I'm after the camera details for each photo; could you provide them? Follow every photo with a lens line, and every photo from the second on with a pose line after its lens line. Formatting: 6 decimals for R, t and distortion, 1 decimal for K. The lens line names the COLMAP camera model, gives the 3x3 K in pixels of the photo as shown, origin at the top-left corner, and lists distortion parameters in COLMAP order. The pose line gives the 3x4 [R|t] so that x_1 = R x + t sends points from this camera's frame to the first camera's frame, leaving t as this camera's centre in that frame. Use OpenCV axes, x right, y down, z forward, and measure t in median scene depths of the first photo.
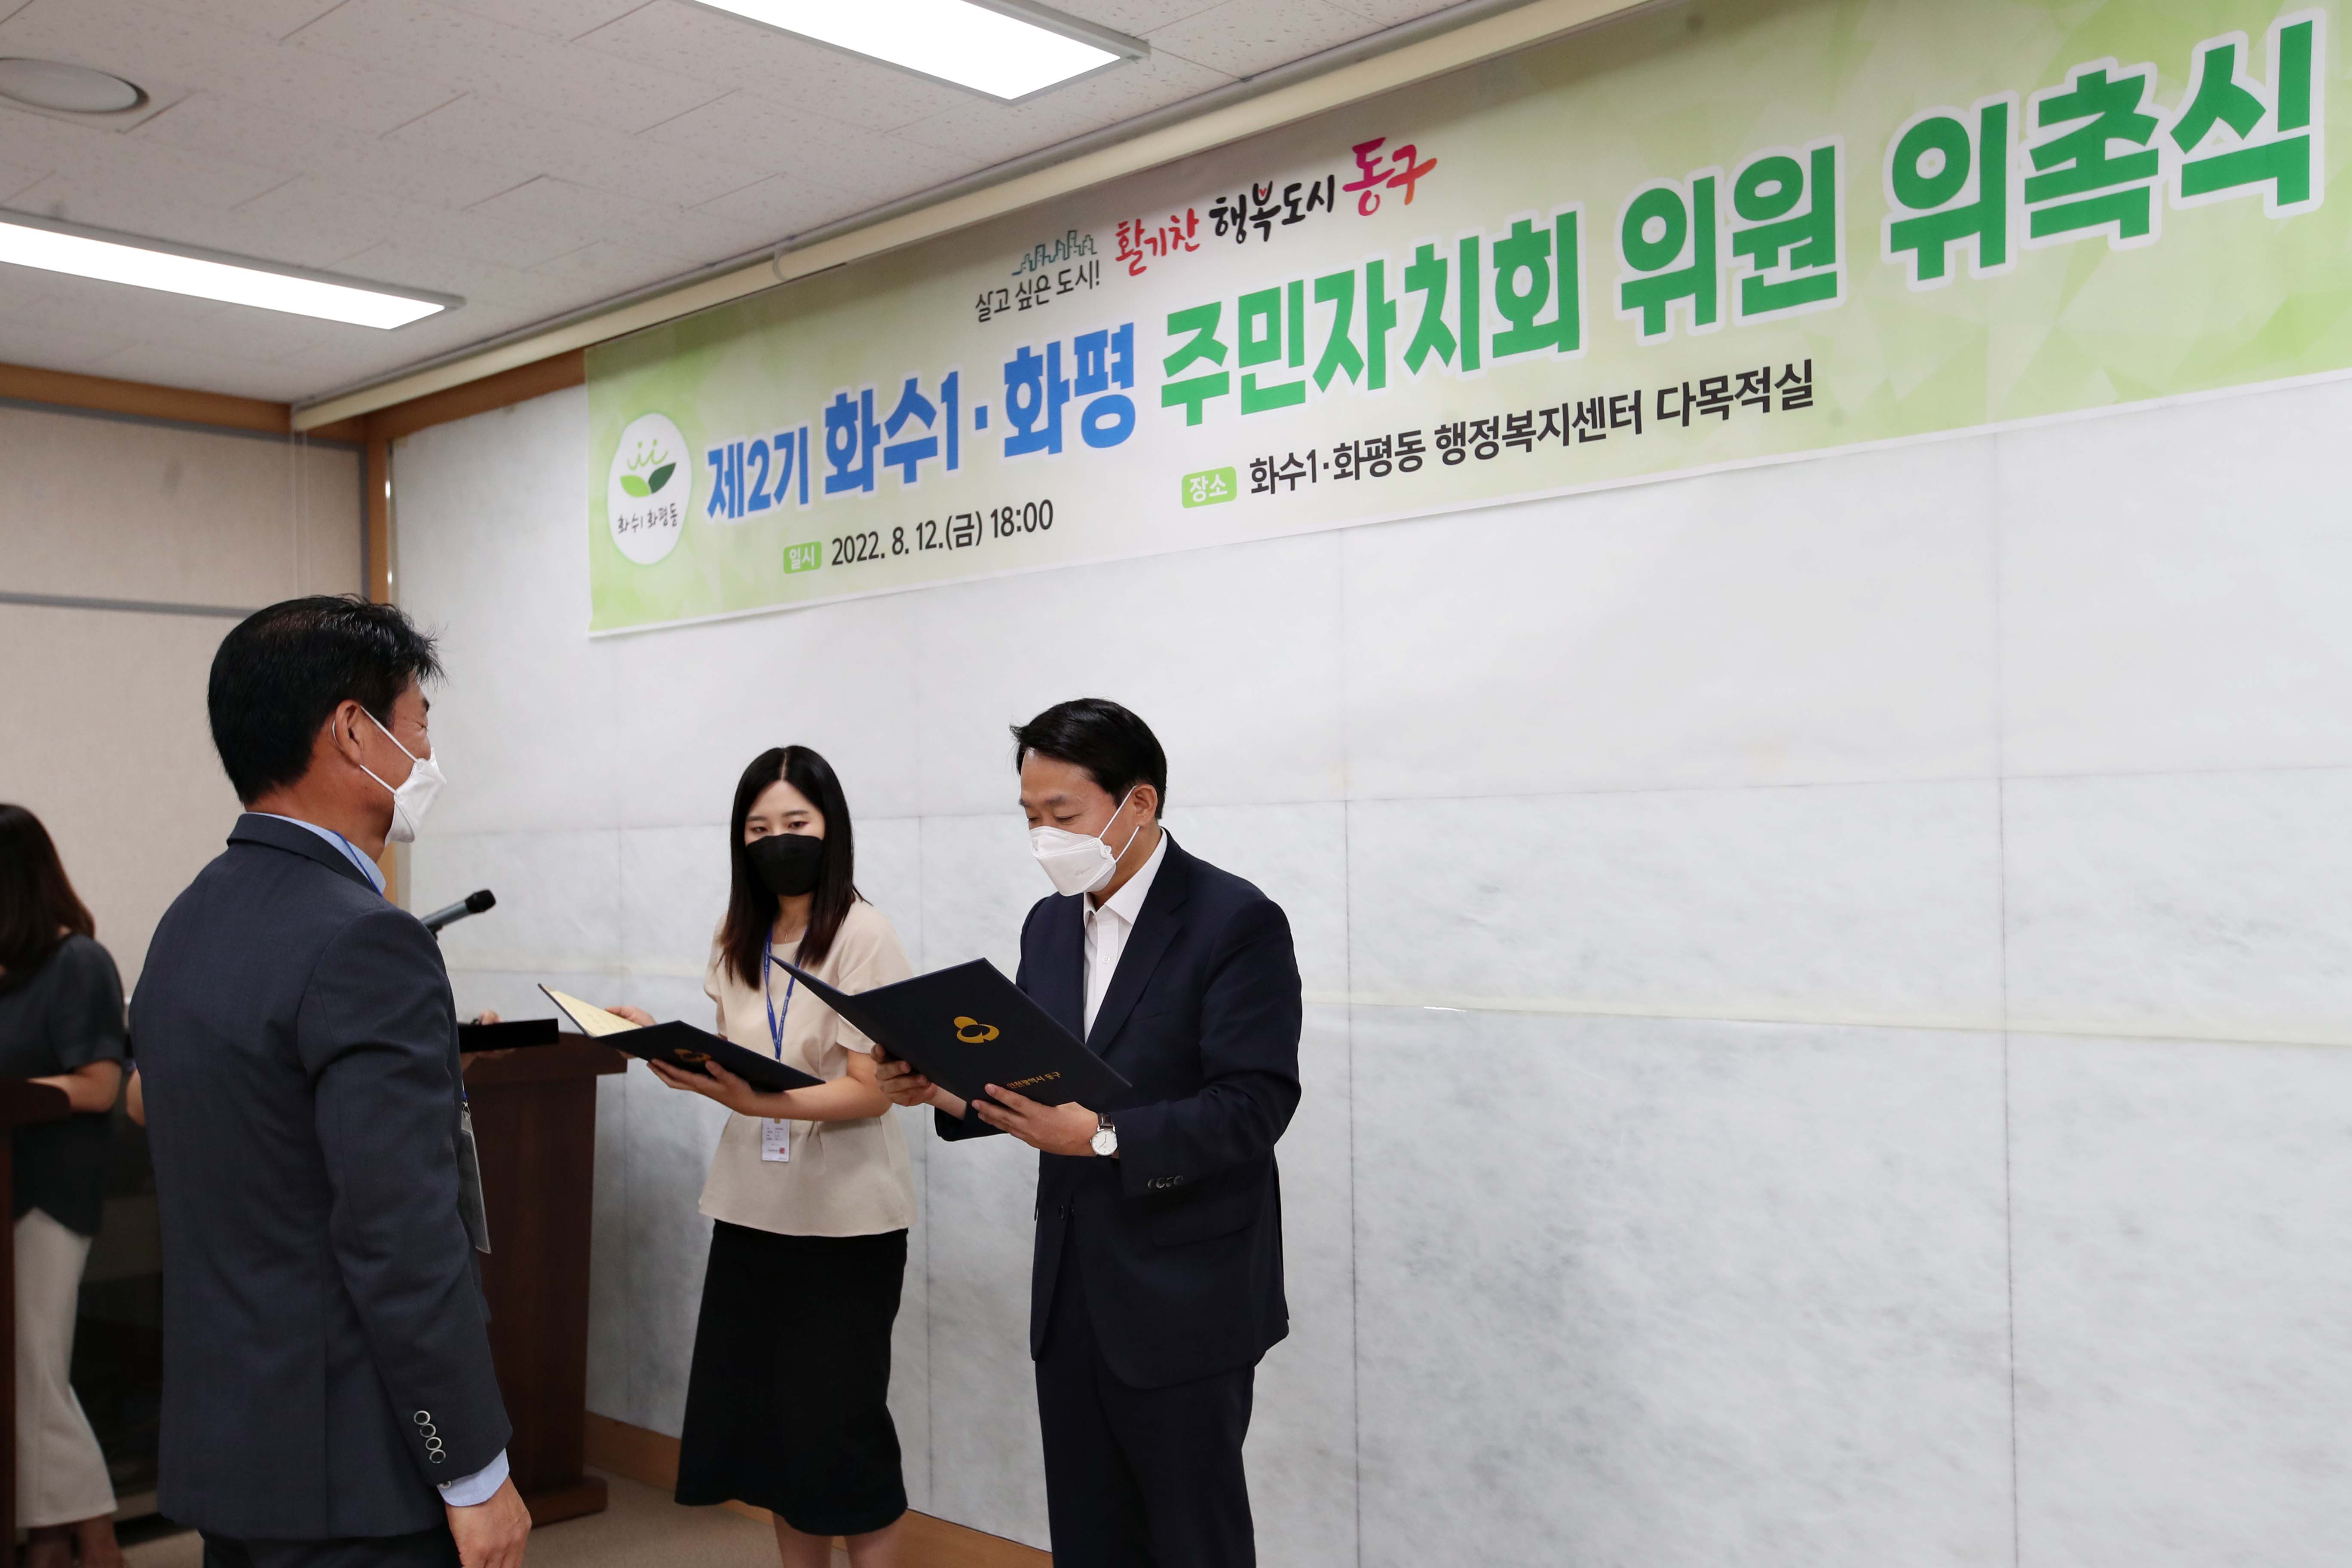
lens RADIAL K [[2096.2, 0, 1135.9], [0, 2096.2, 849.4], [0, 0, 1]] dist [0.014074, 0.075258]
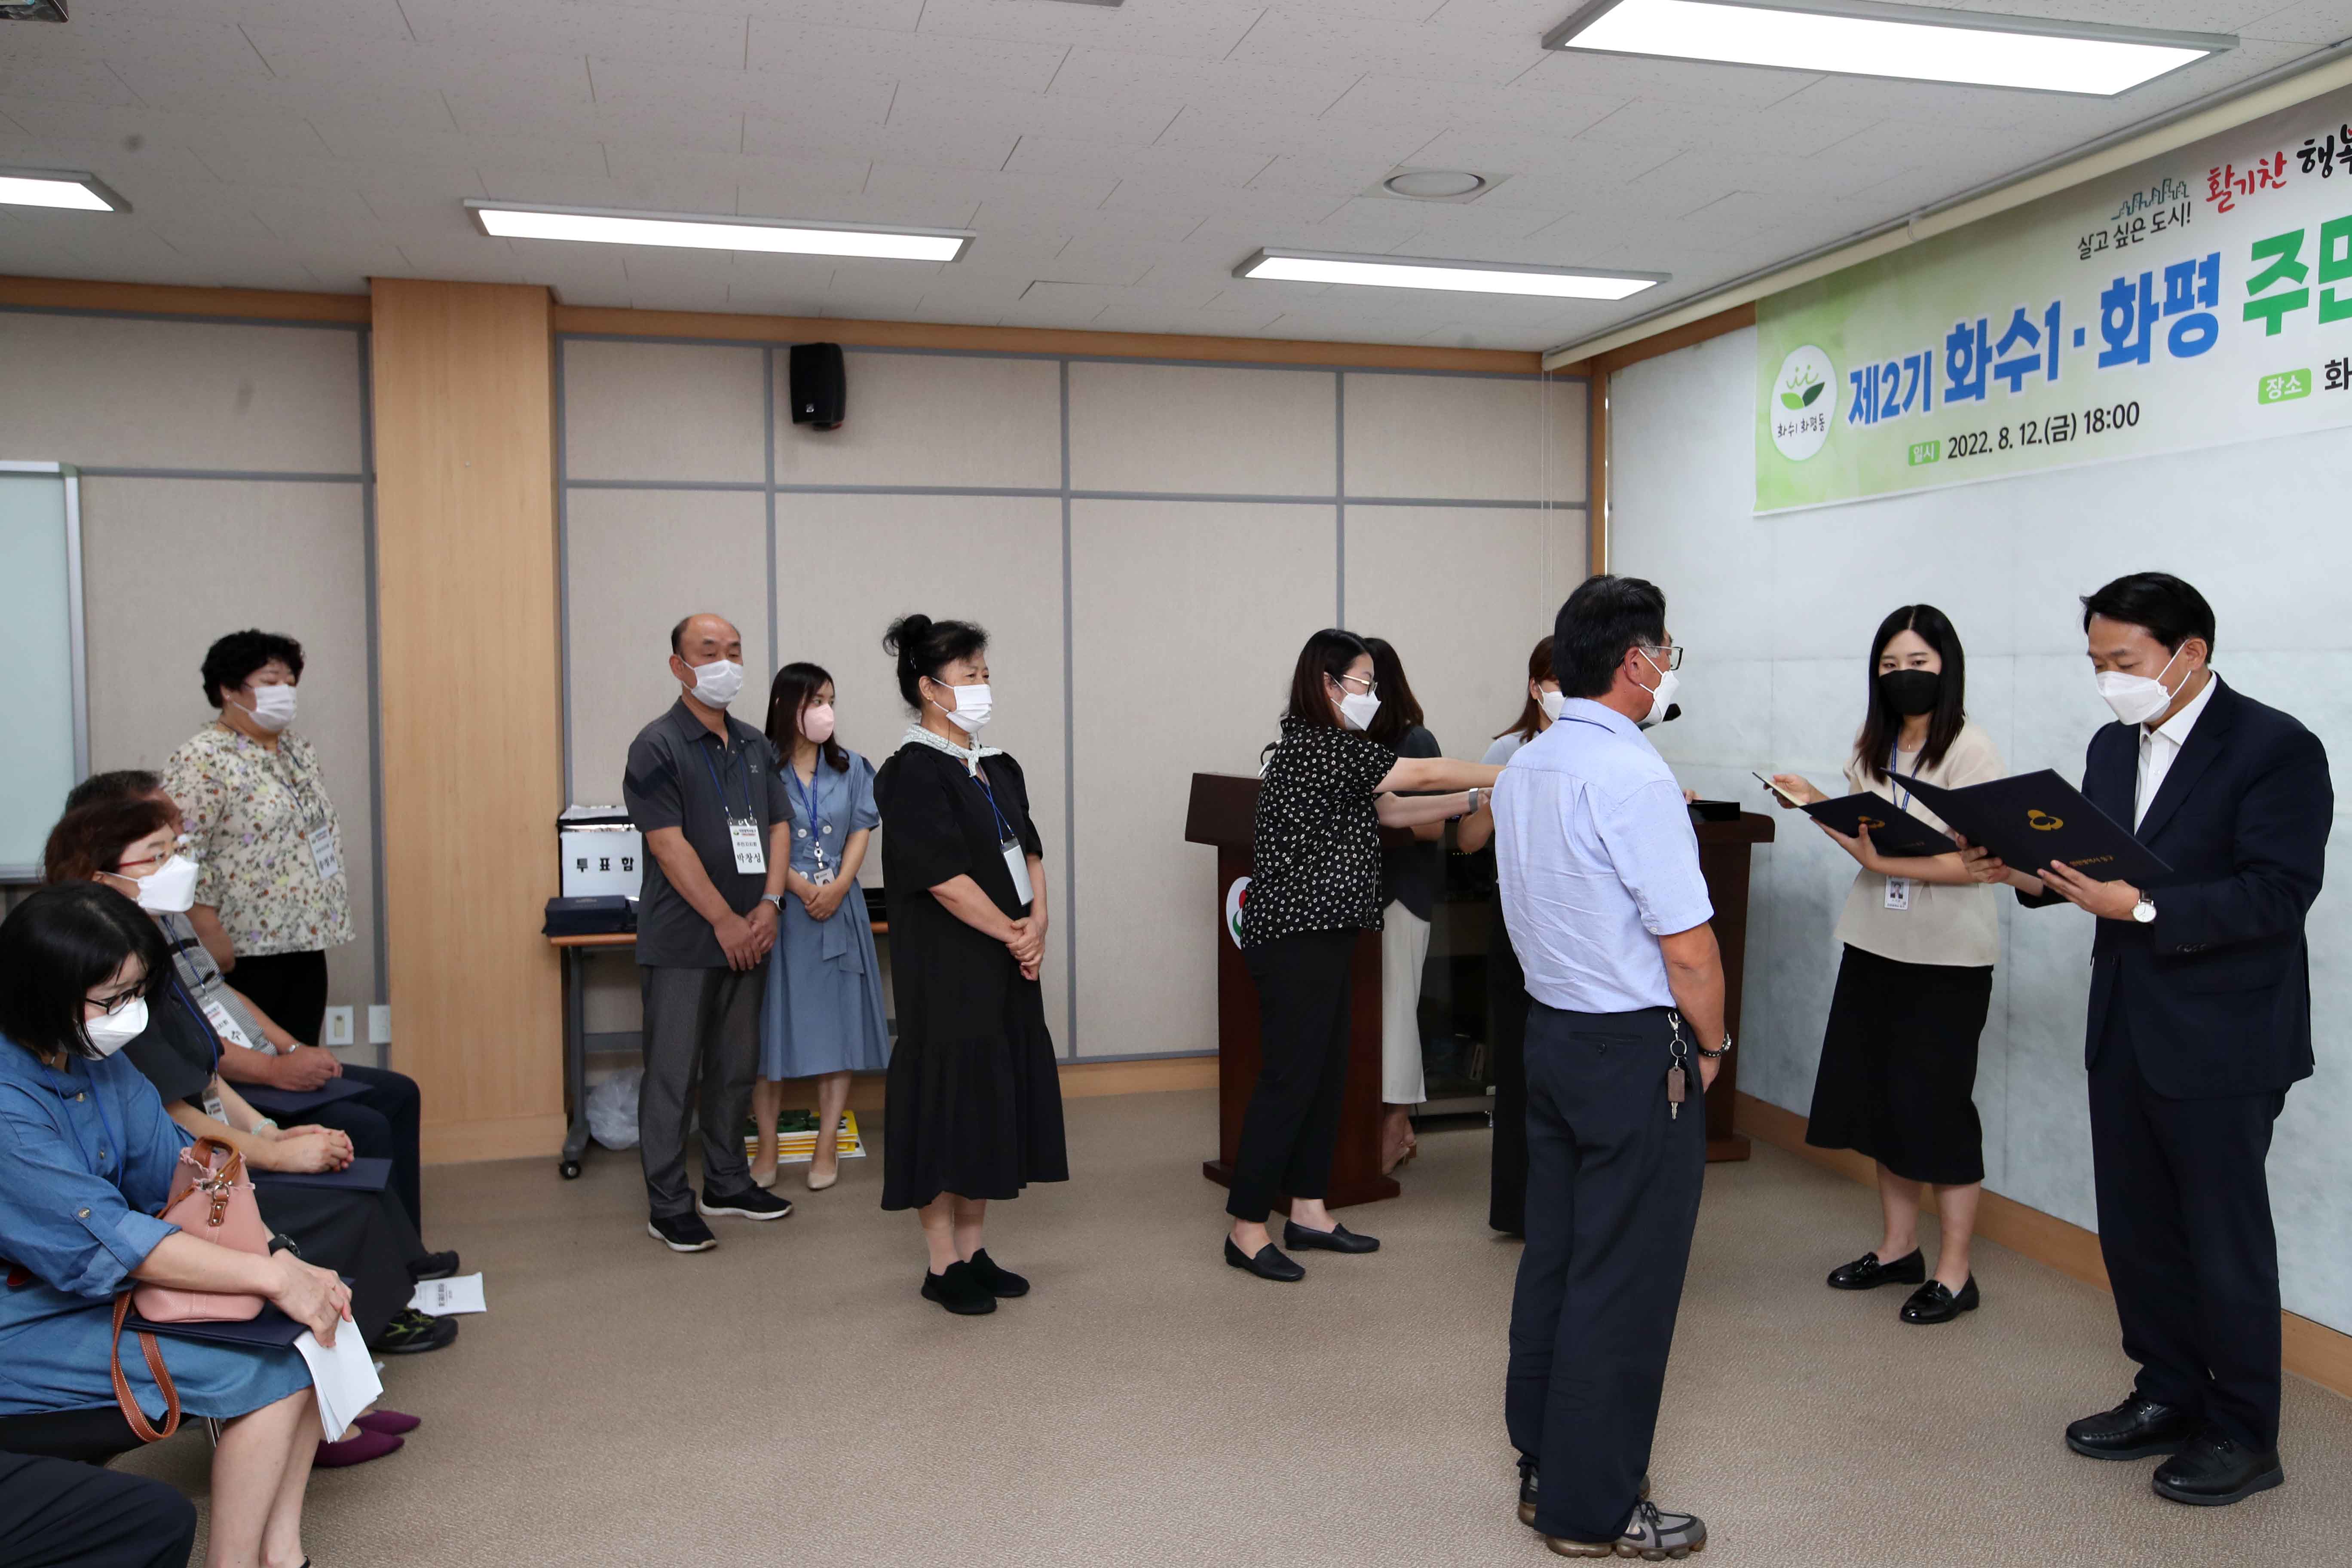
lens RADIAL K [[1743.6, 0, 1247.4], [0, 1743.6, 759.4], [0, 0, 1]] dist [-0.031914, 0.072376]
pose [[0.865731, 0.038850, -0.498999, 0.027330], [-0.012144, 0.998320, 0.056656, -0.007865], [0.500362, -0.042989, 0.864749, -0.179175]]
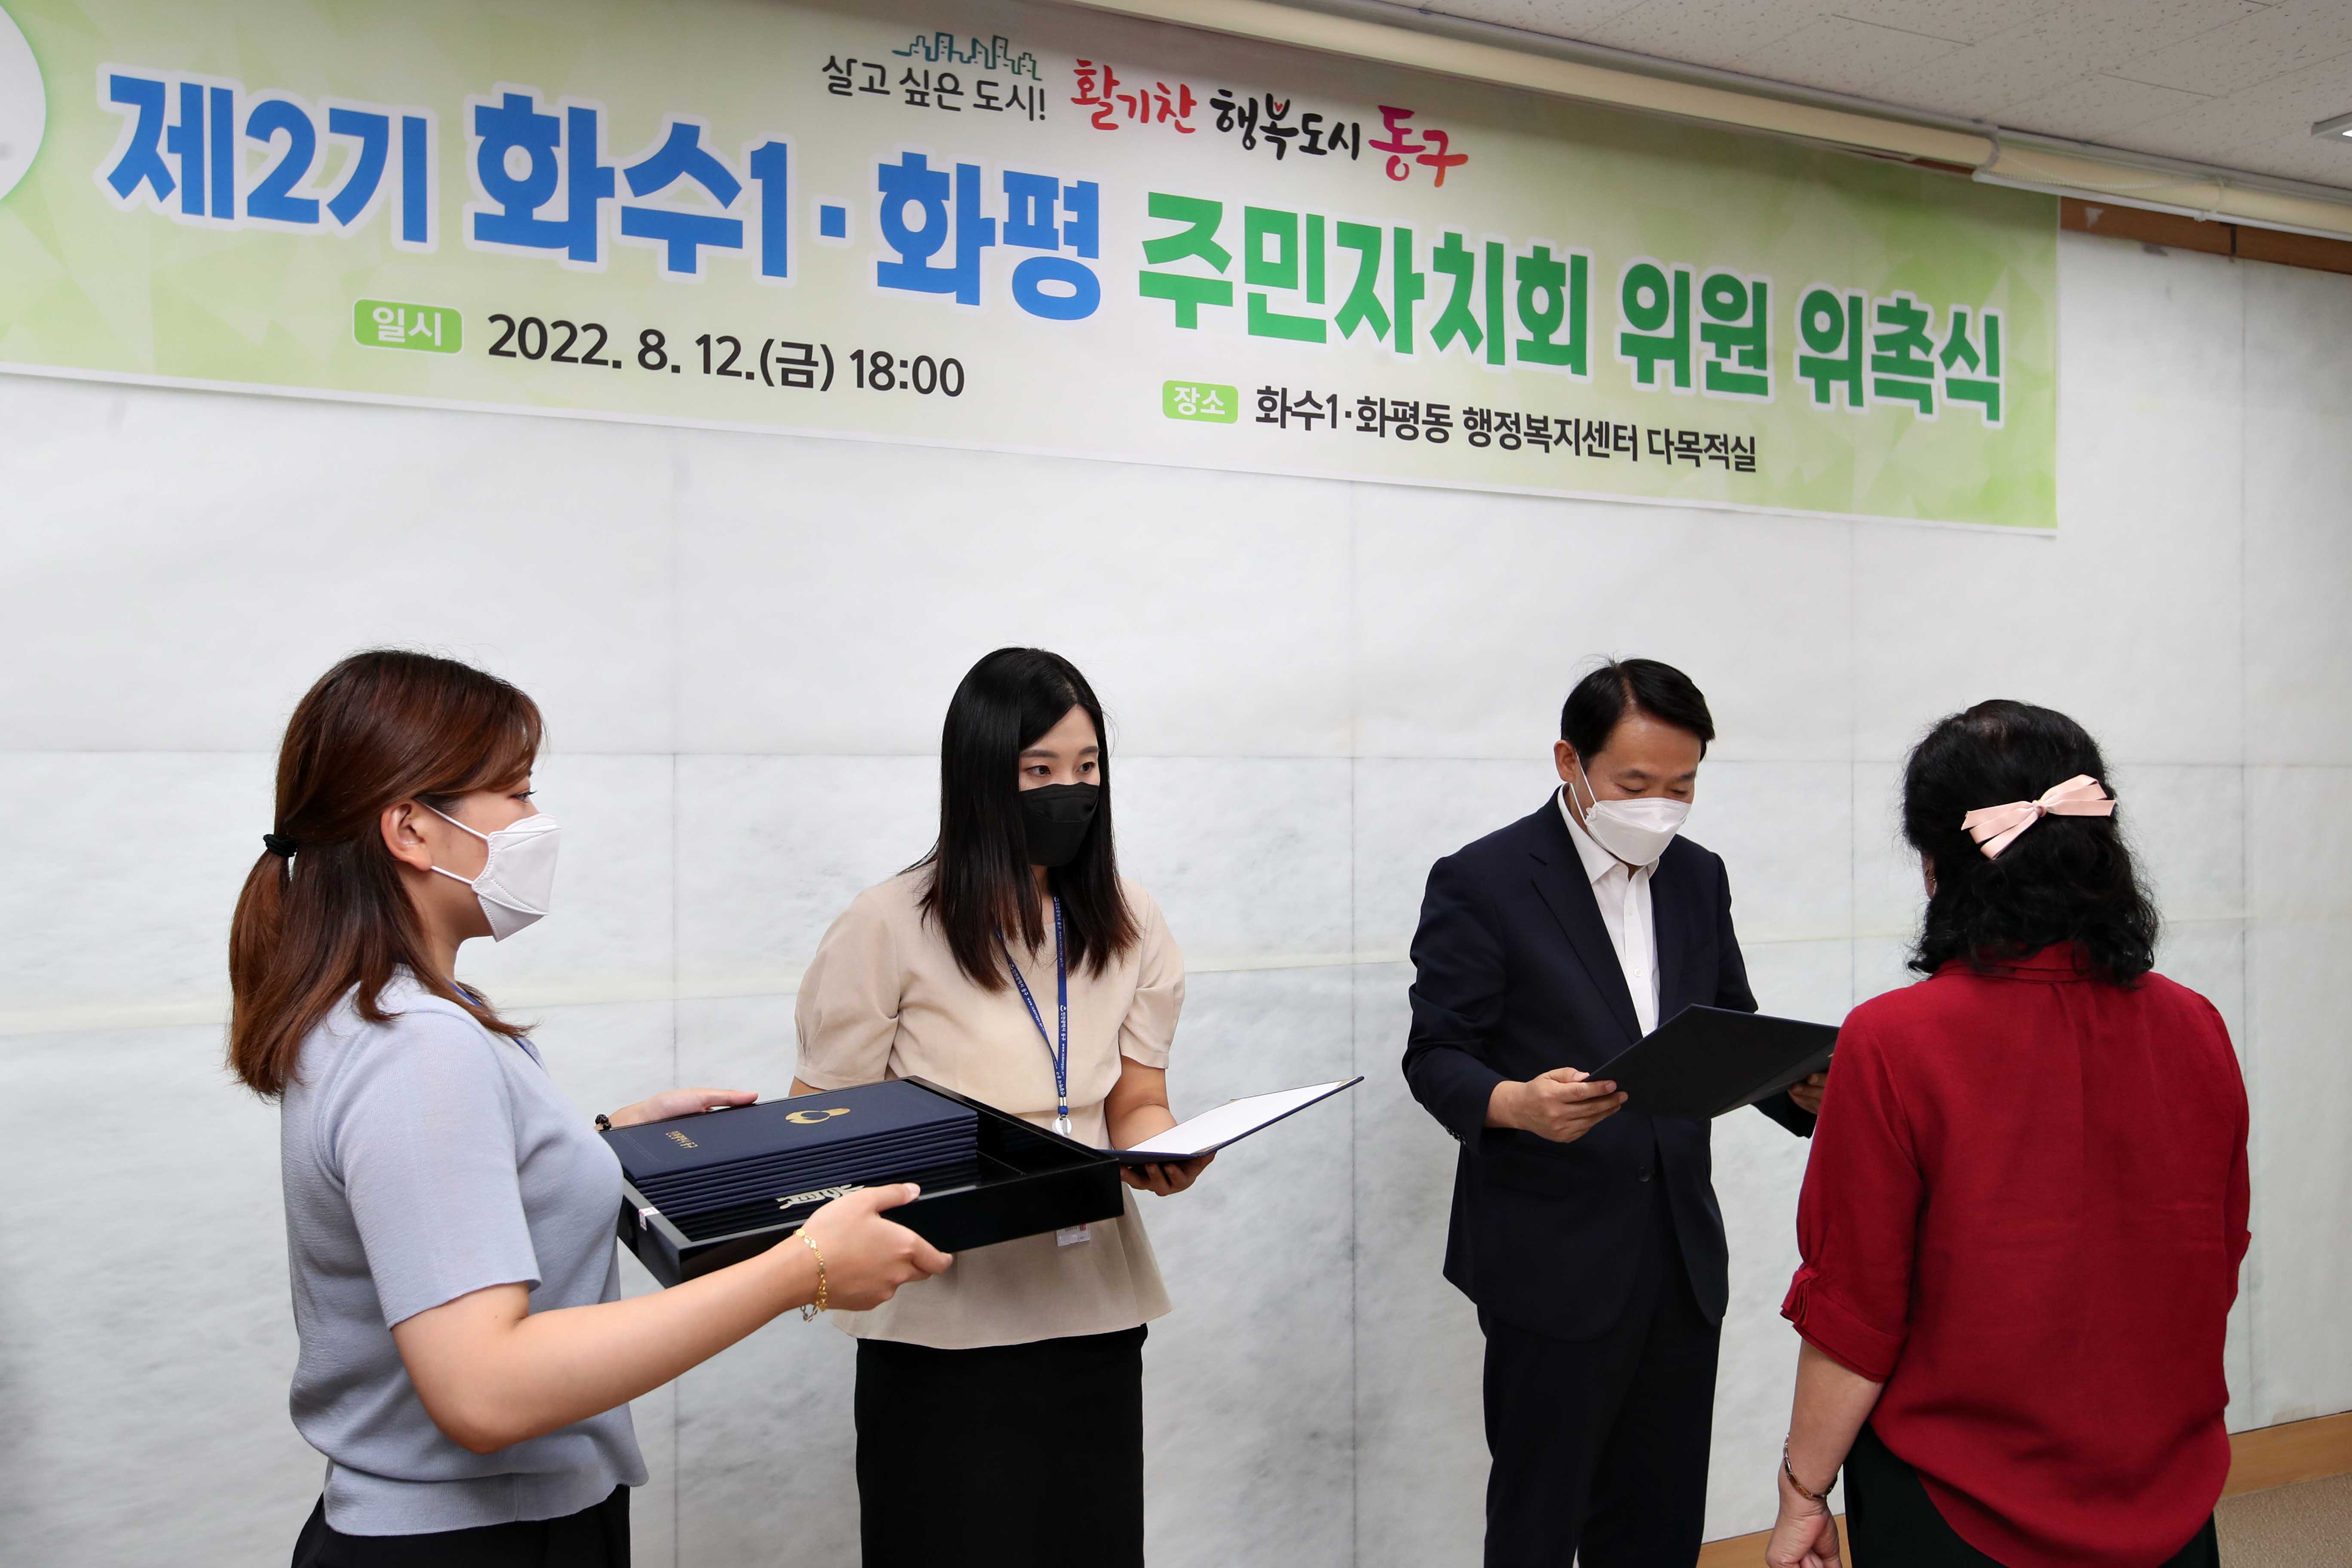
lens RADIAL K [[1944.4, 0, 1044.3], [0, 1944.4, 753.6], [0, 0, 1]] dist [-0.003652, 0.057459]
pose [[0.373012, 0.026415, 0.927450, -0.775752], [-0.009508, 0.999651, -0.024647, -0.001171], [-0.927778, 0.000375, 0.373133, 0.769694]]
